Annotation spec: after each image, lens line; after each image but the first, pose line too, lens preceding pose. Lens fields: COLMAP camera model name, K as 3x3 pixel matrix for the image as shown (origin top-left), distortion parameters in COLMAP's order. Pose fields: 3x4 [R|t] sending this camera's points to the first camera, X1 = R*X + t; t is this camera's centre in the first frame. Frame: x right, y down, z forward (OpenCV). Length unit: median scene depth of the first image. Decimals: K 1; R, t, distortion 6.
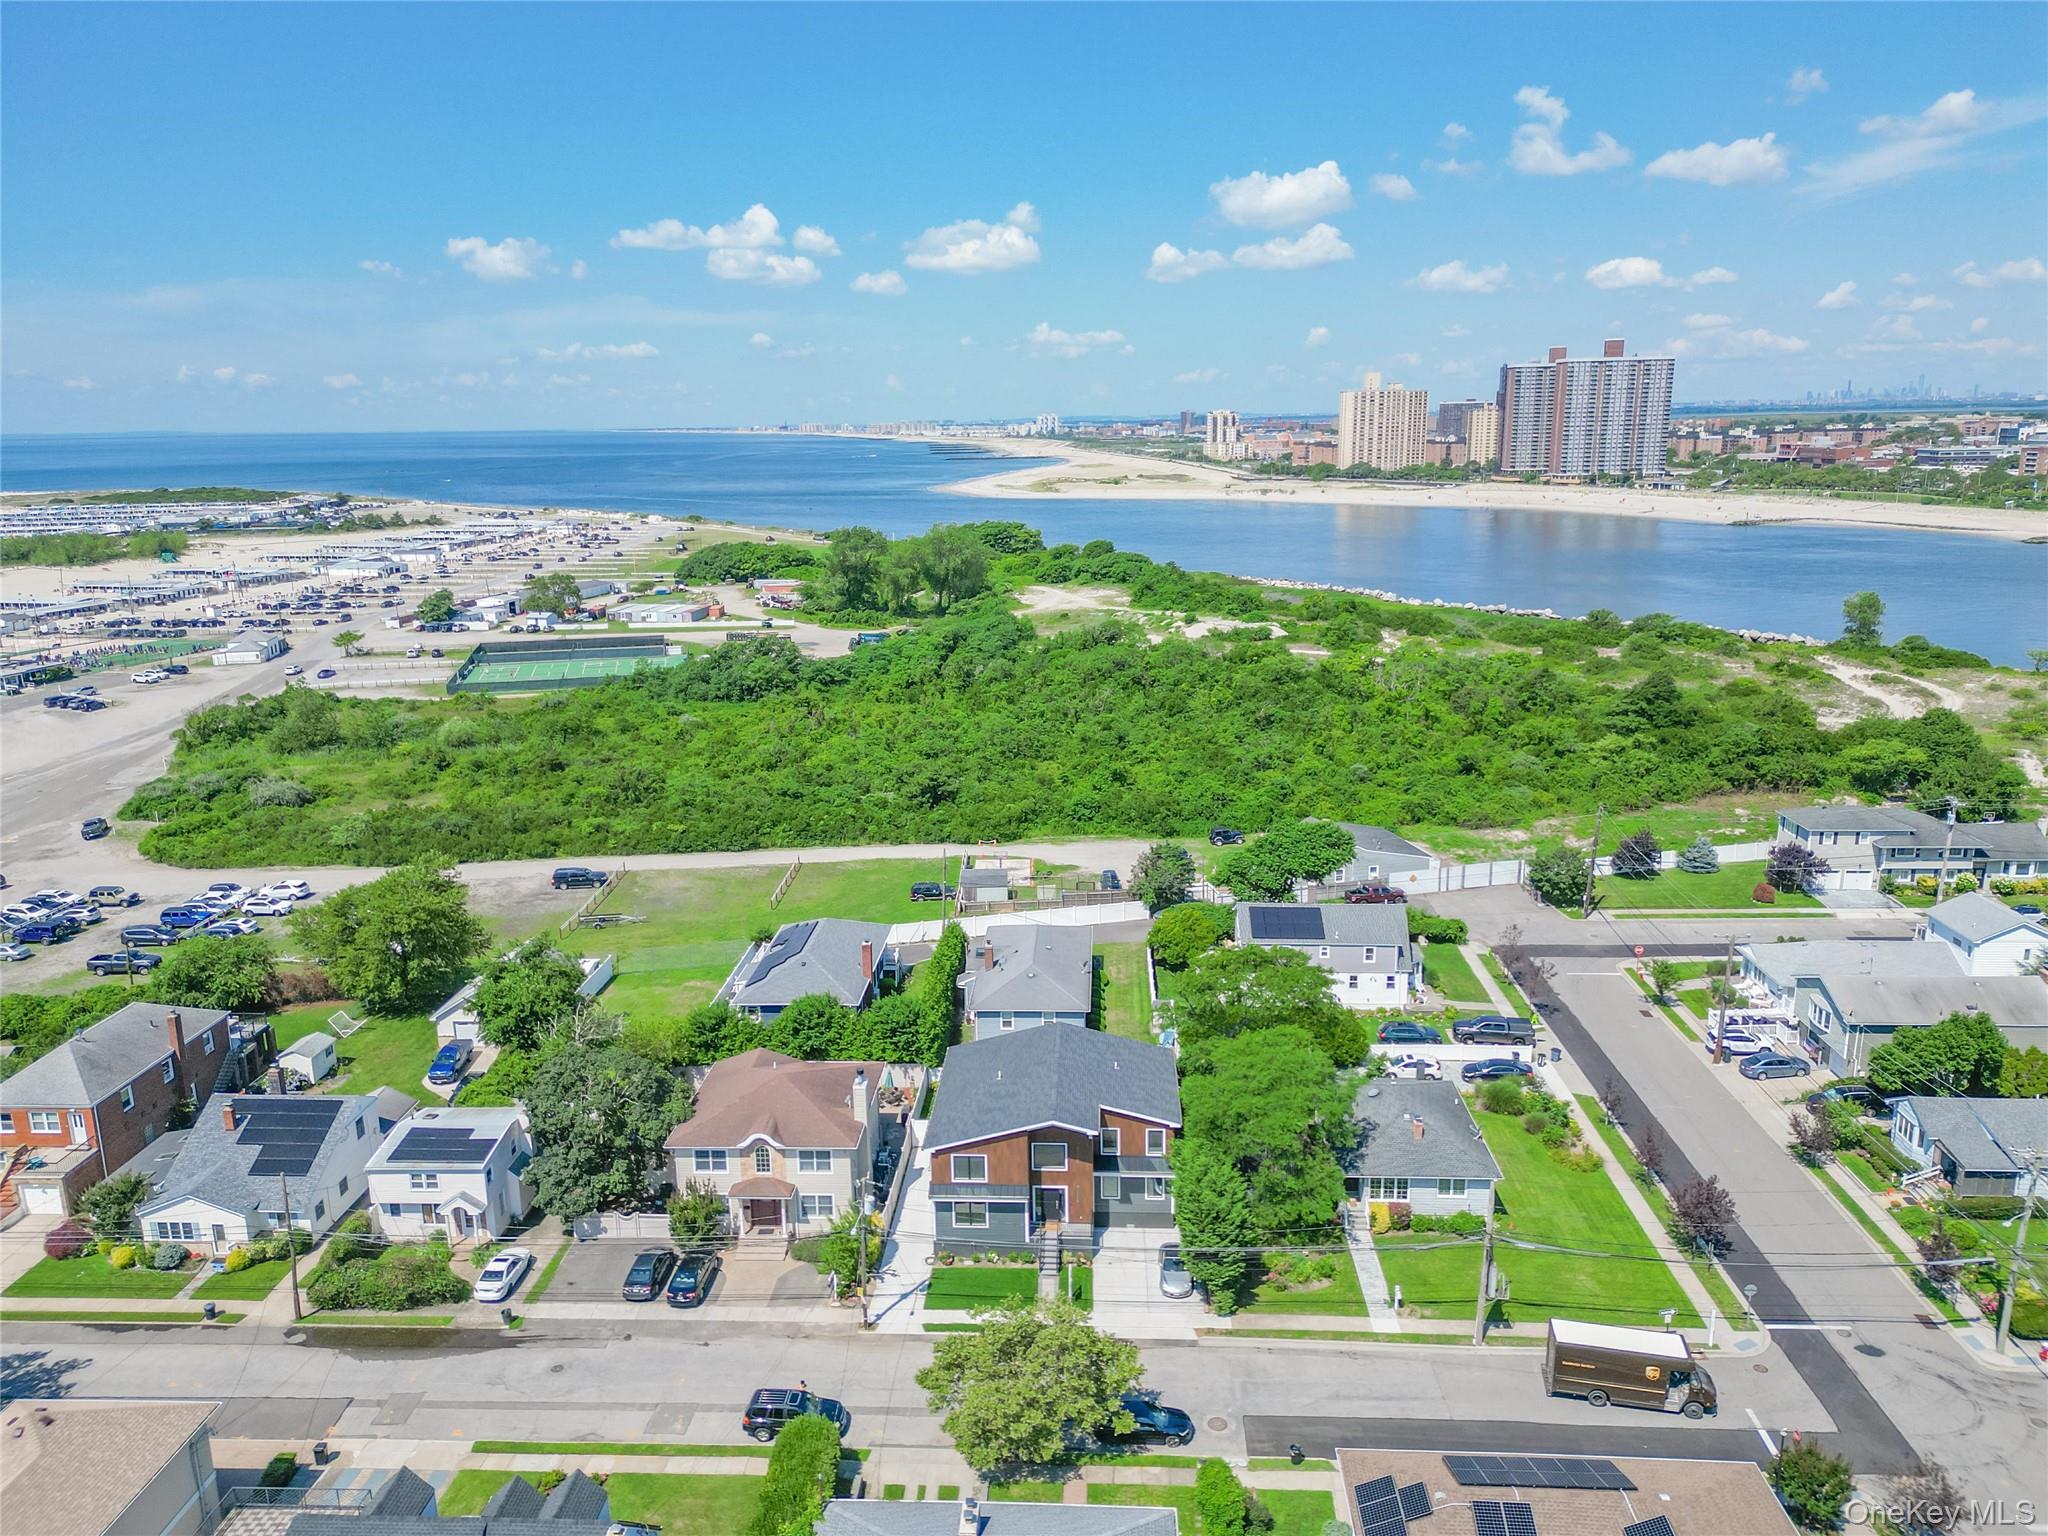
lens RADIAL K [[1428.2, 0, 1023.6], [0, 1428.2, 767.3], [0, 0, 1]] dist [0.068568, -0.063379]
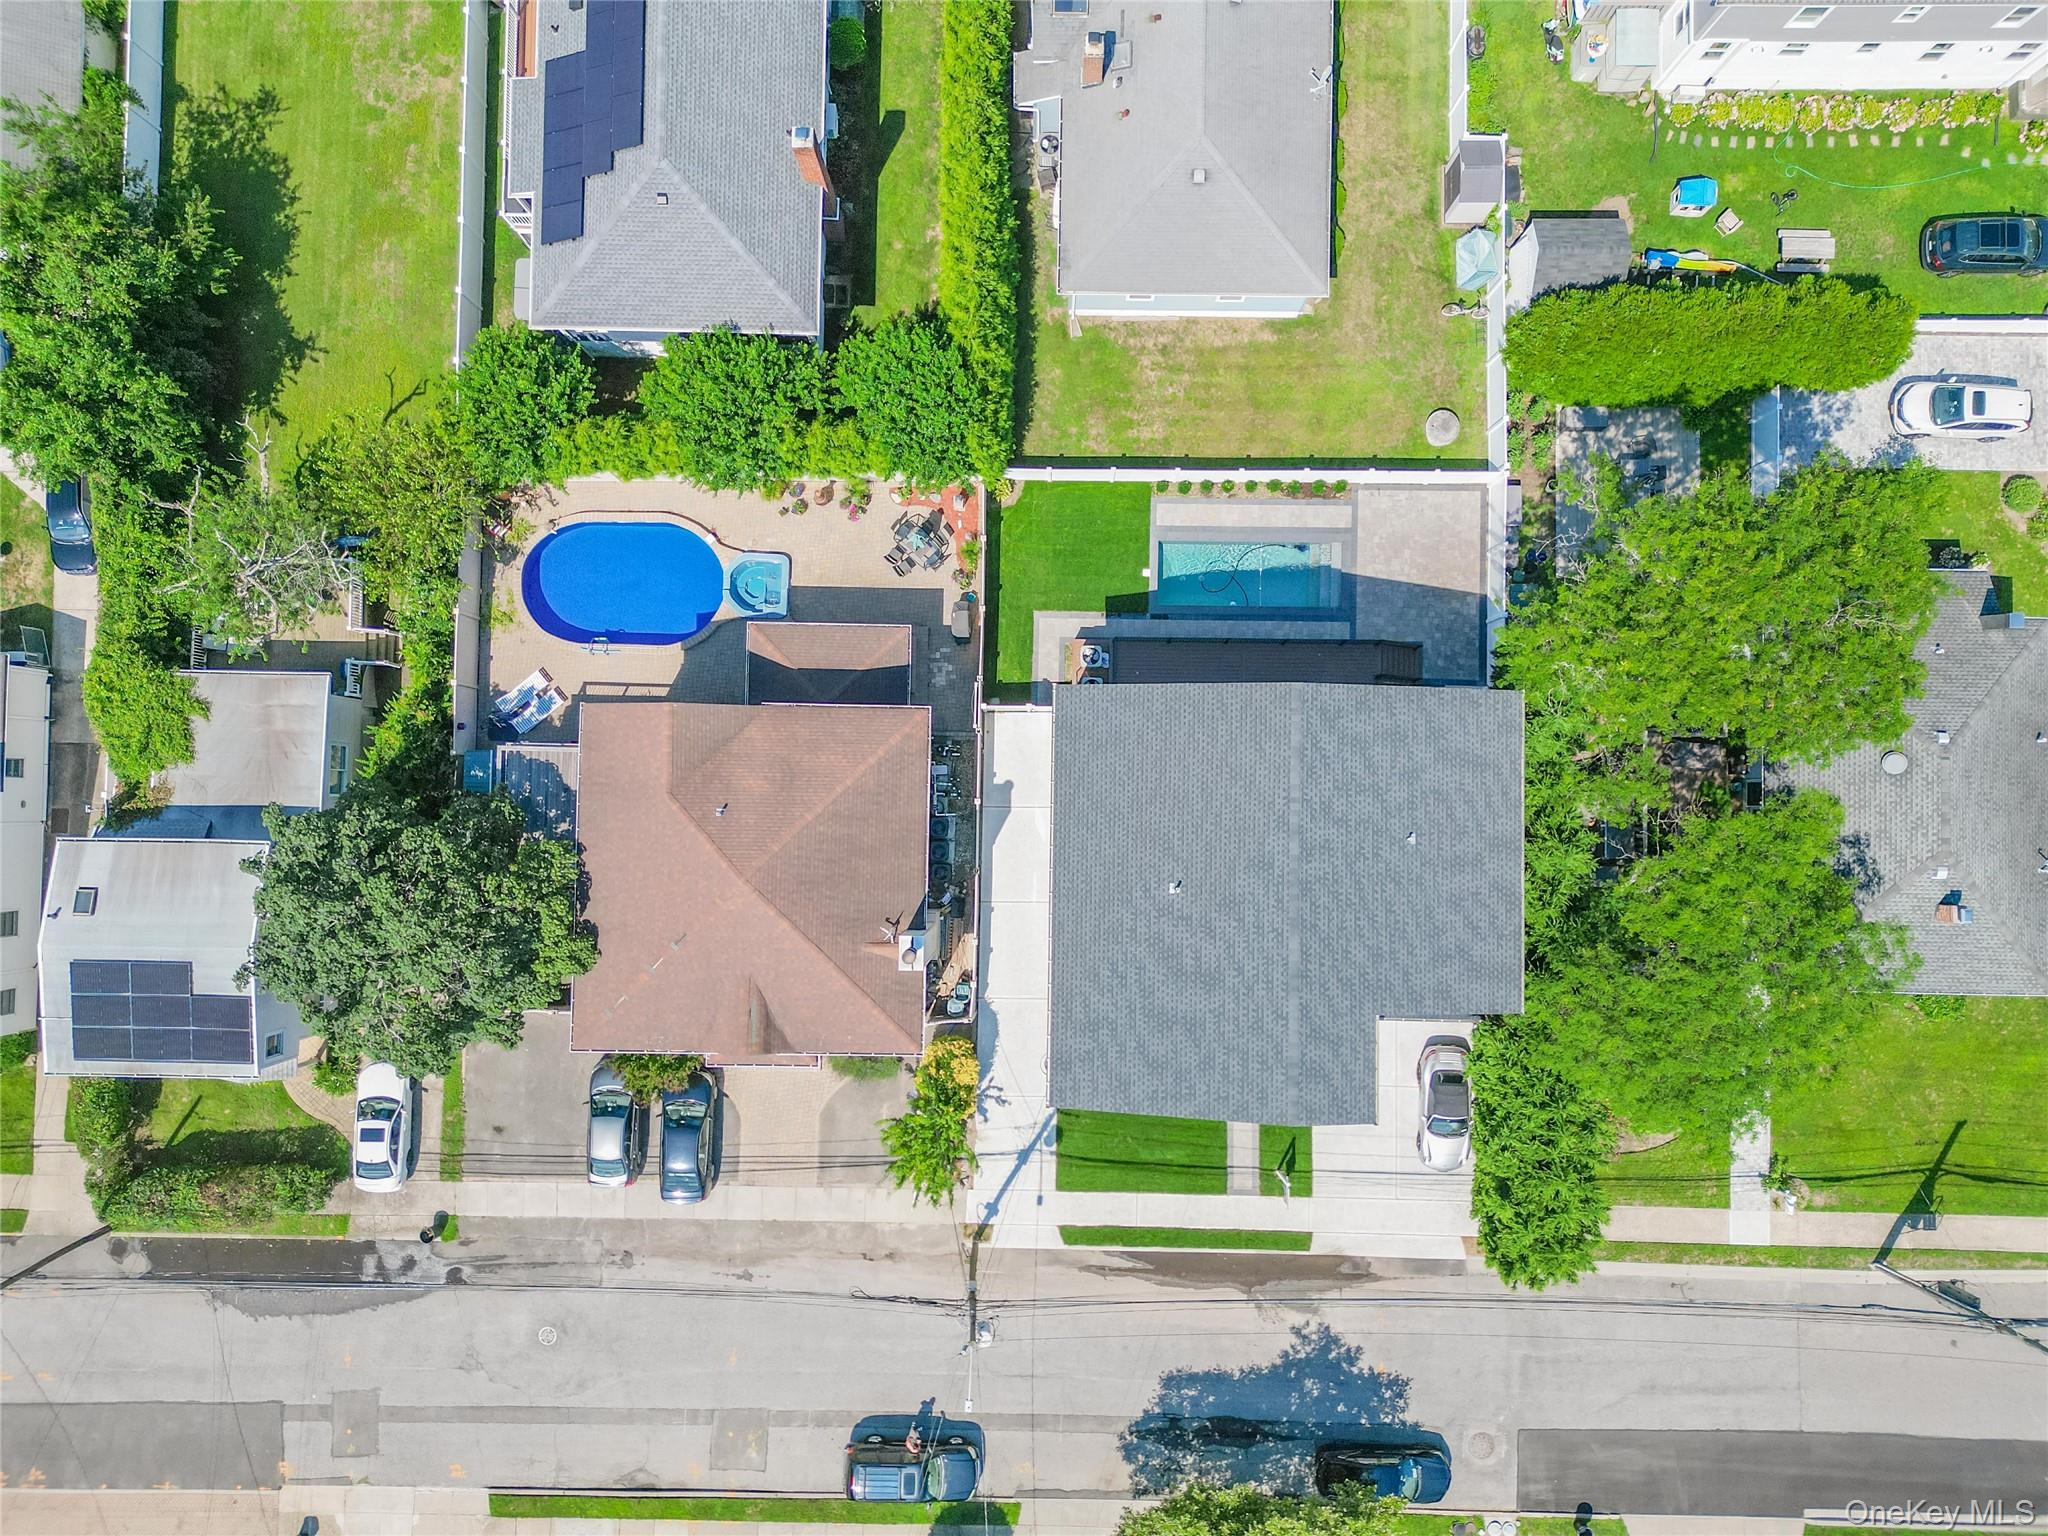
lens RADIAL K [[1428.2, 0, 1026.7], [0, 1428.2, 769.6], [0, 0, 1]] dist [0.068568, -0.063379]
pose [[0.999120, -0.041125, 0.008303, -0.045071], [0.003139, 0.270613, 0.962683, -0.176095], [-0.041837, -0.961809, 0.270504, 0.564334]]
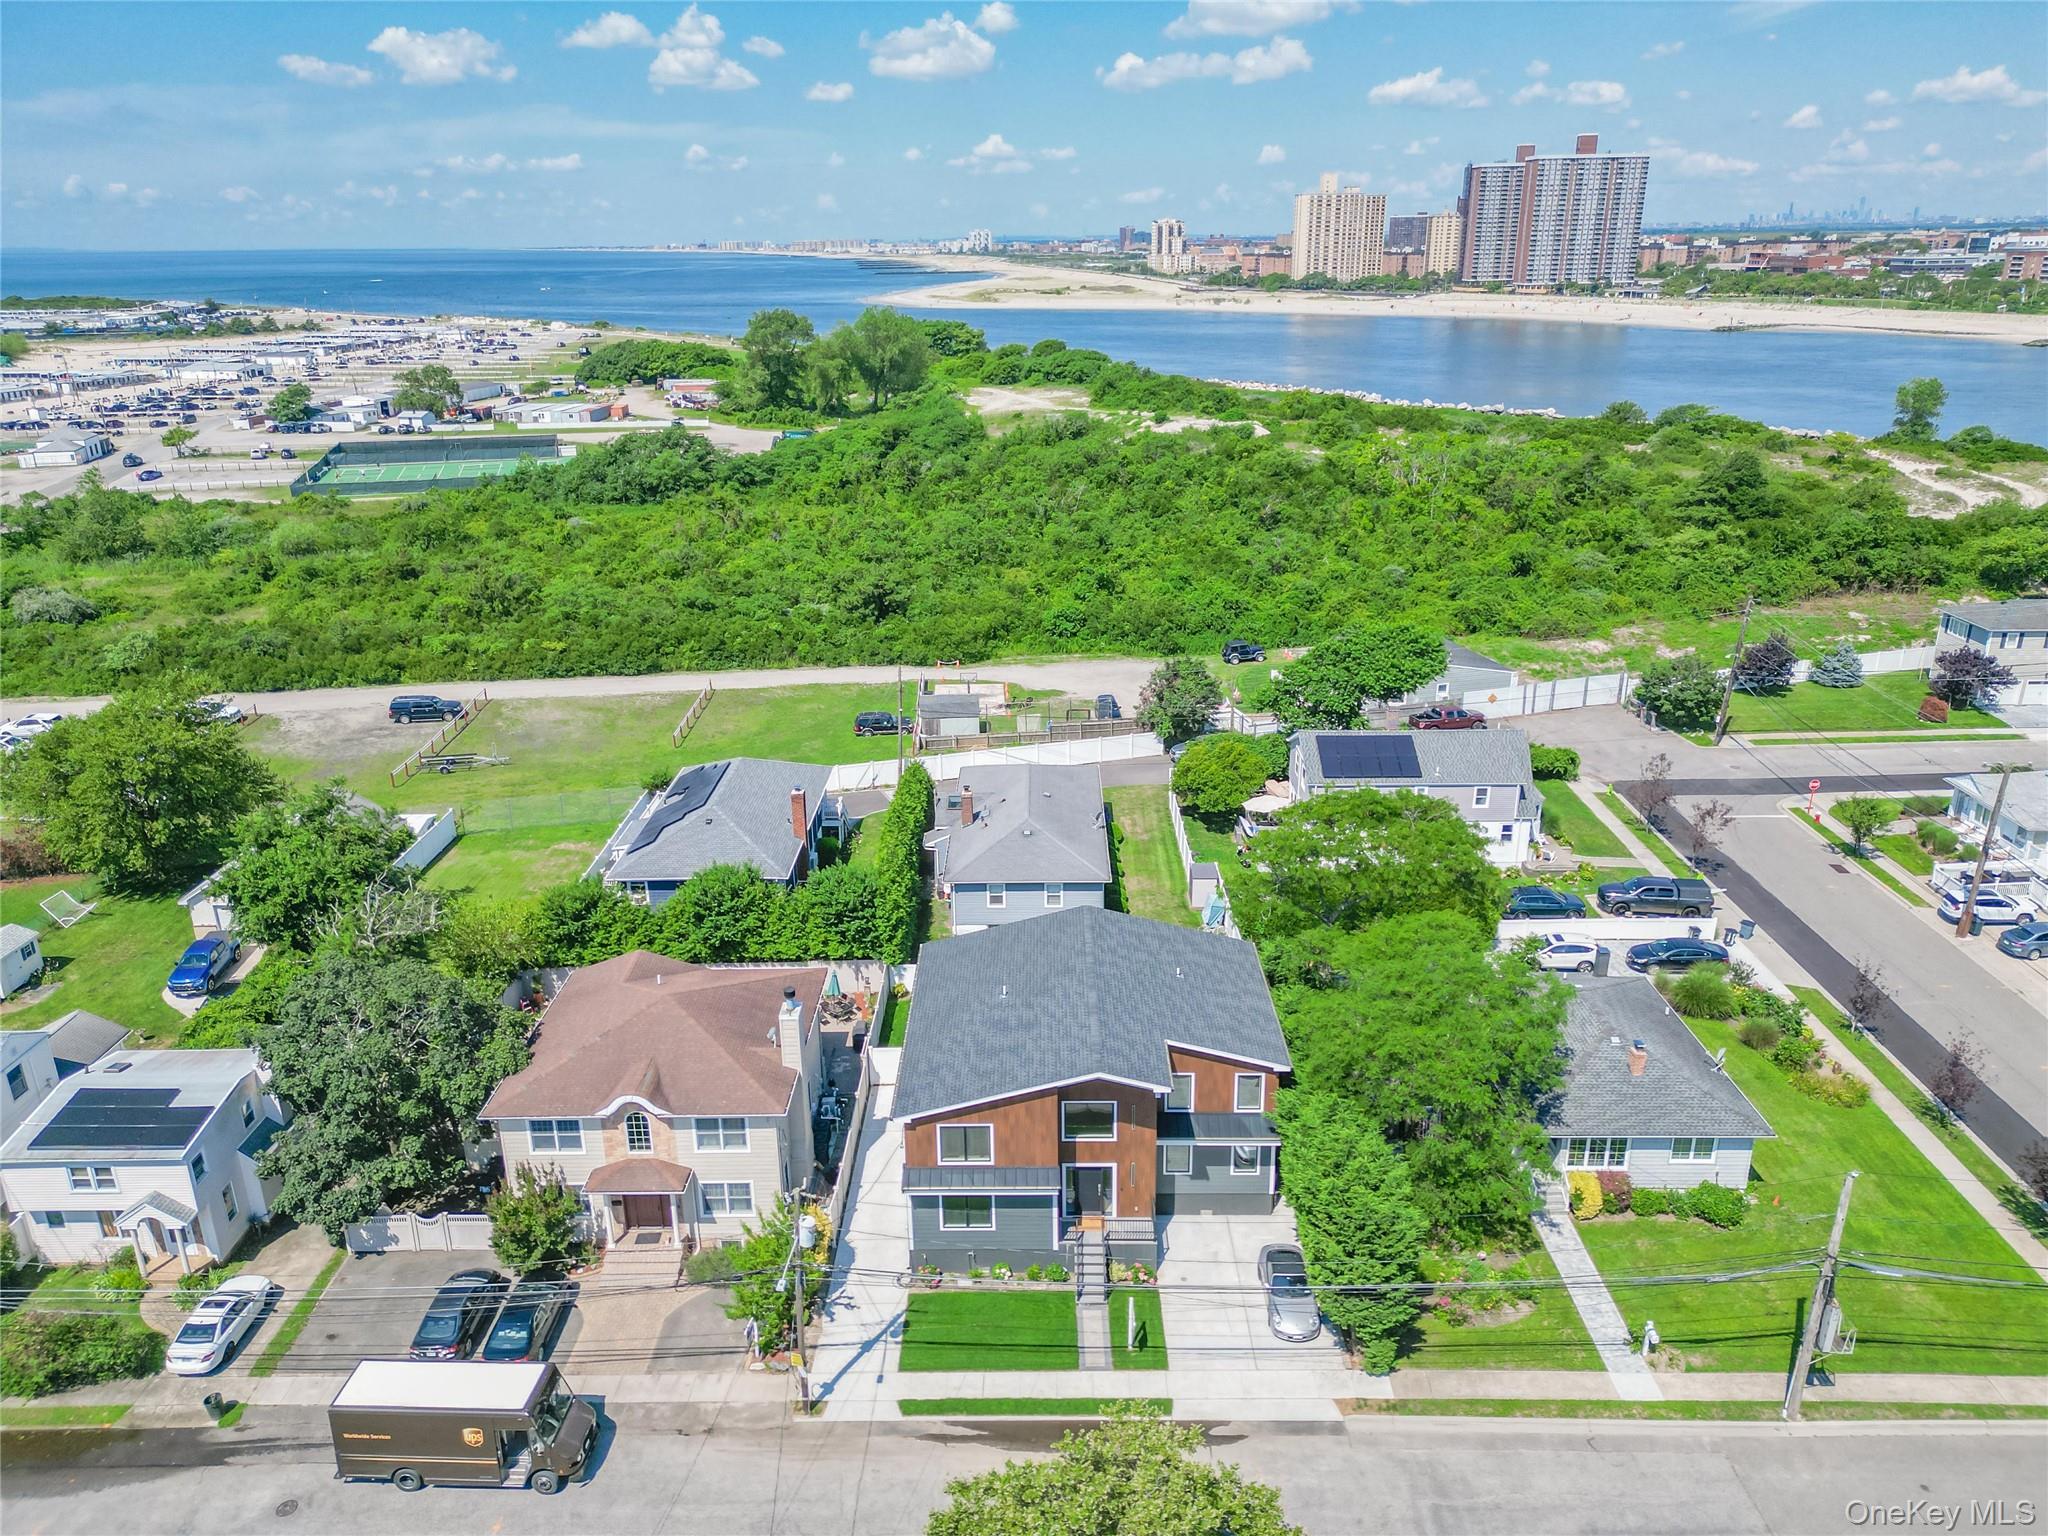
lens RADIAL K [[1428.2, 0, 1024.0], [0, 1428.2, 768.9], [0, 0, 1]] dist [0.068568, -0.063379]
pose [[0.998955, -0.011624, 0.044191, -0.022163], [0.006535, 0.993503, 0.113616, 0.024757], [-0.045225, -0.113209, 0.992541, 0.225824]]
